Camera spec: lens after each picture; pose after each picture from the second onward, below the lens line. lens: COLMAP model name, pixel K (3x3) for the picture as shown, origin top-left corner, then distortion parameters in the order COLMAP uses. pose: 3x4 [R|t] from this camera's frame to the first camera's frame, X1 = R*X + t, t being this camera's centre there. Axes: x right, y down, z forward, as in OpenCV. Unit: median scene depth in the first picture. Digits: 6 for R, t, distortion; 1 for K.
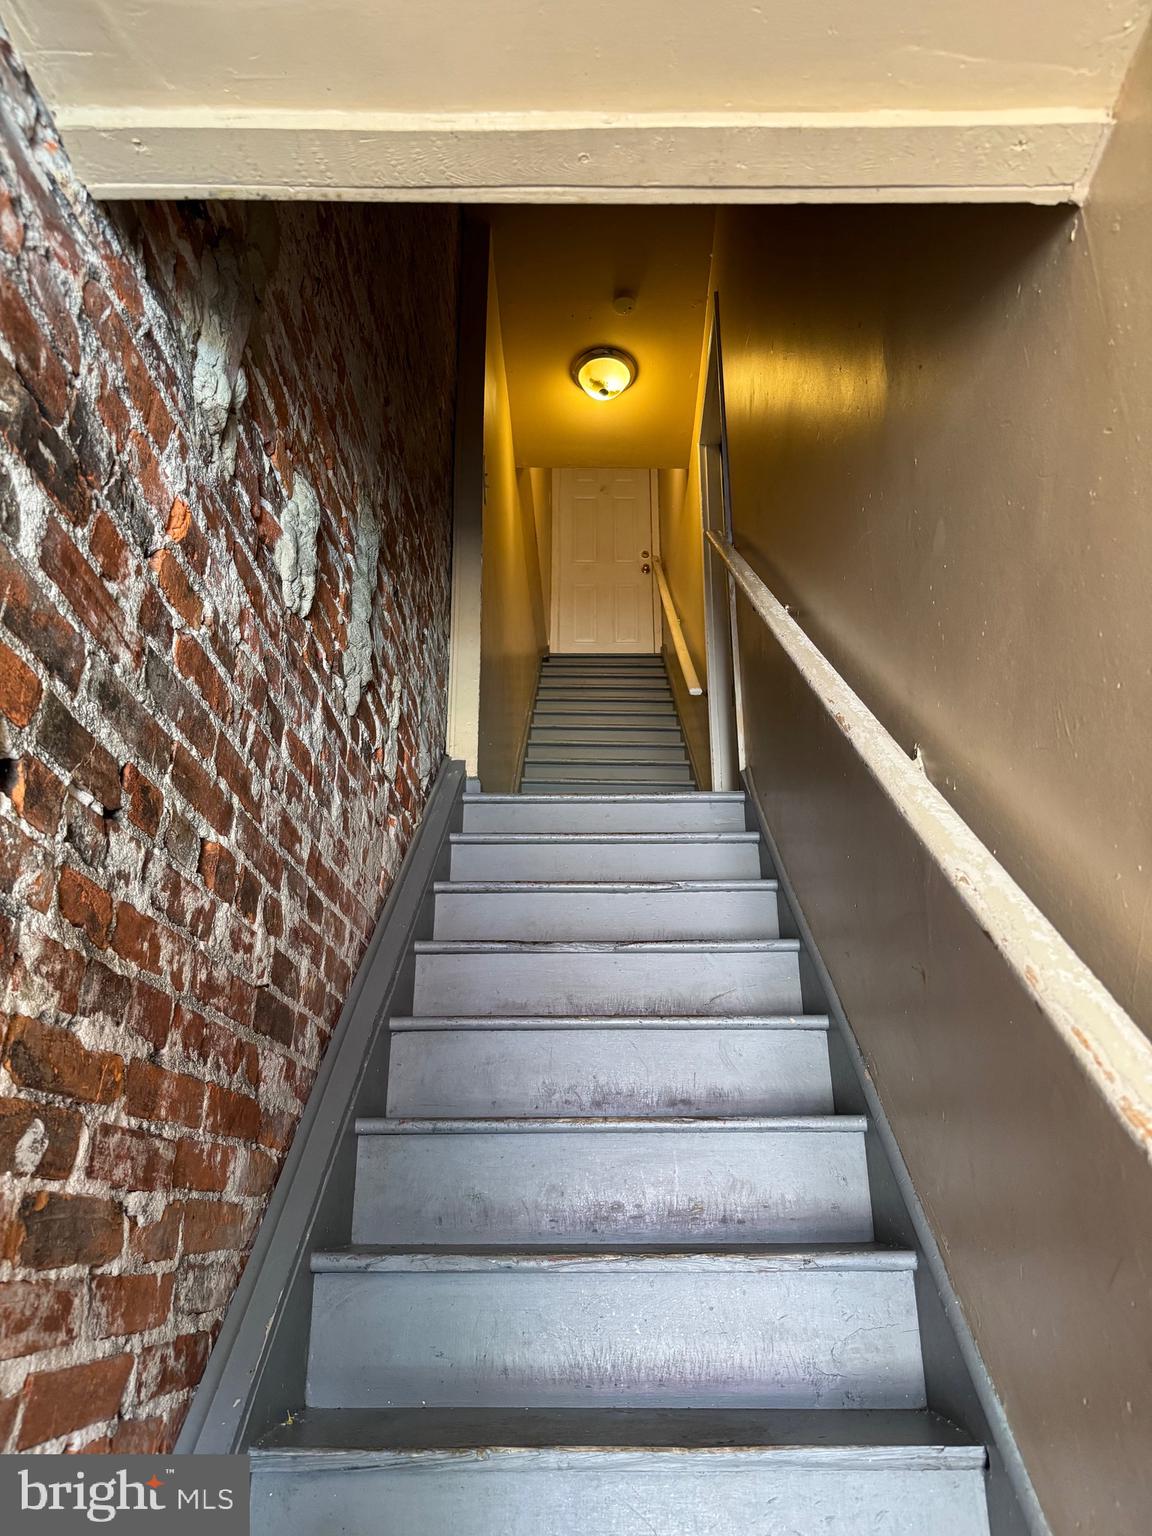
lens RADIAL K [[1099.2, 0, 589.4], [0, 1099.2, 777.3], [0, 0, 1]] dist [0.050559, -0.067930]
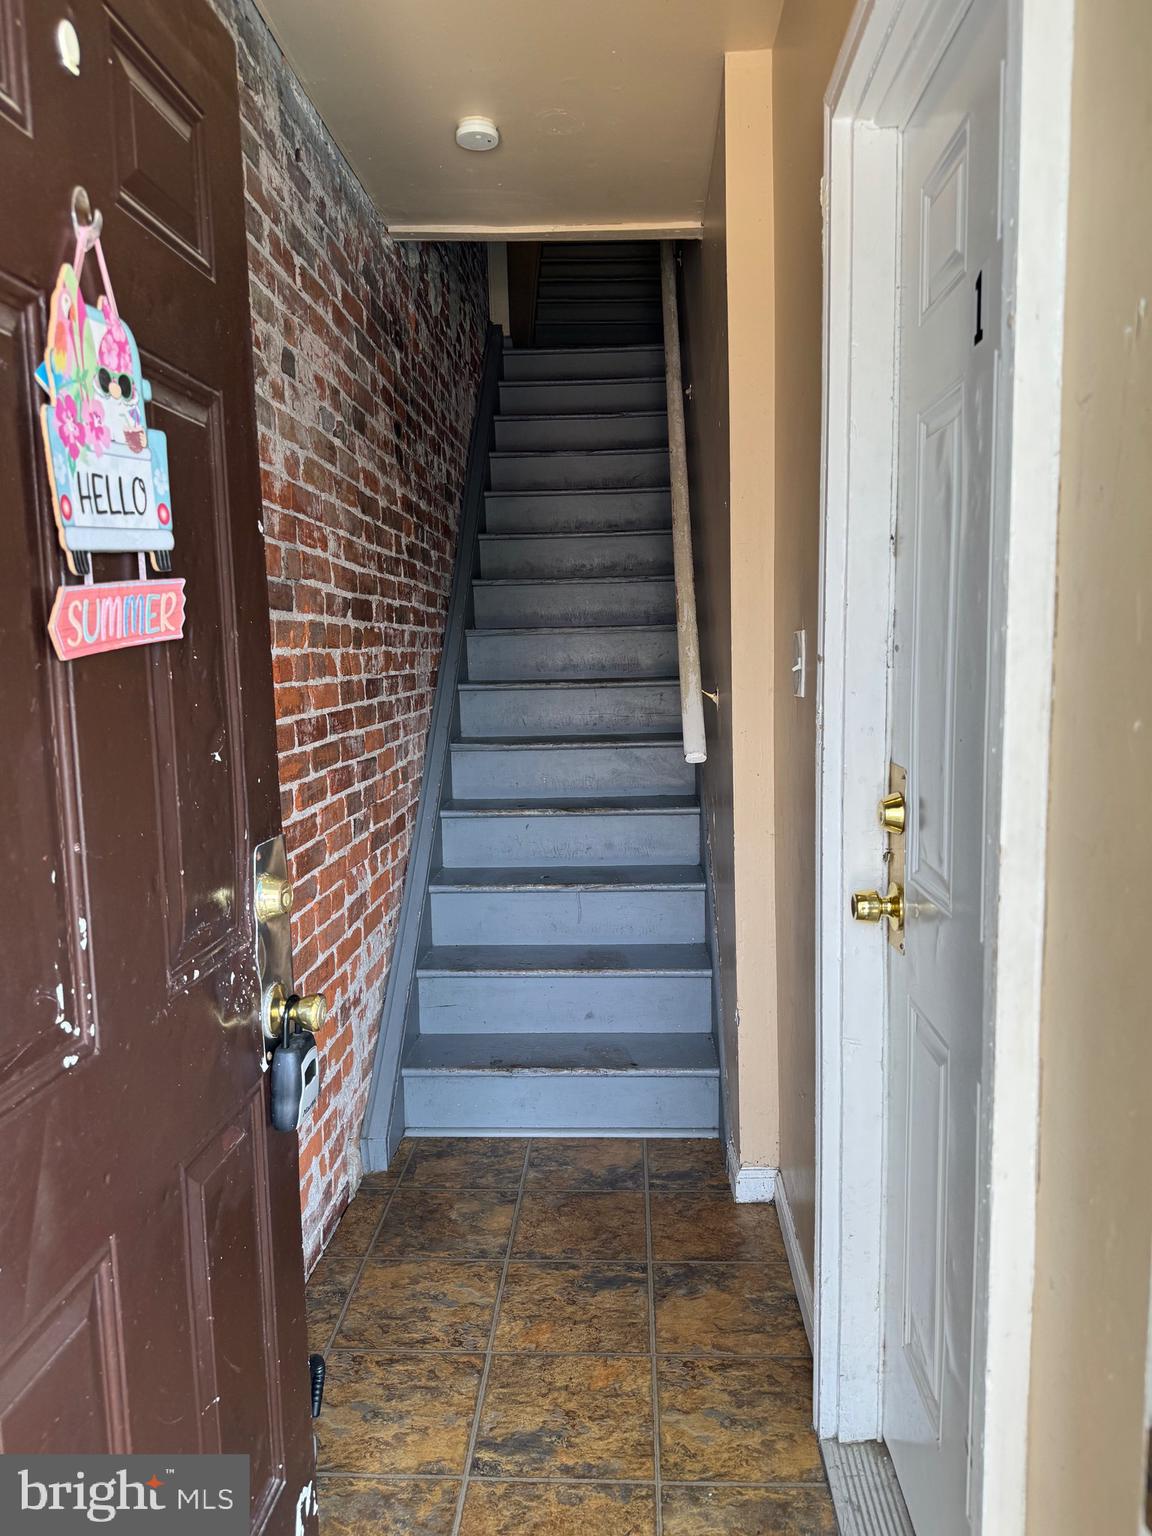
lens RADIAL K [[1099.2, 0, 582.7], [0, 1099.2, 778.7], [0, 0, 1]] dist [0.050559, -0.067930]
pose [[0.999353, -0.012468, -0.033737, 0.094386], [0.027023, 0.879272, 0.475553, -0.353943], [0.023735, -0.476157, 0.879040, -1.338478]]
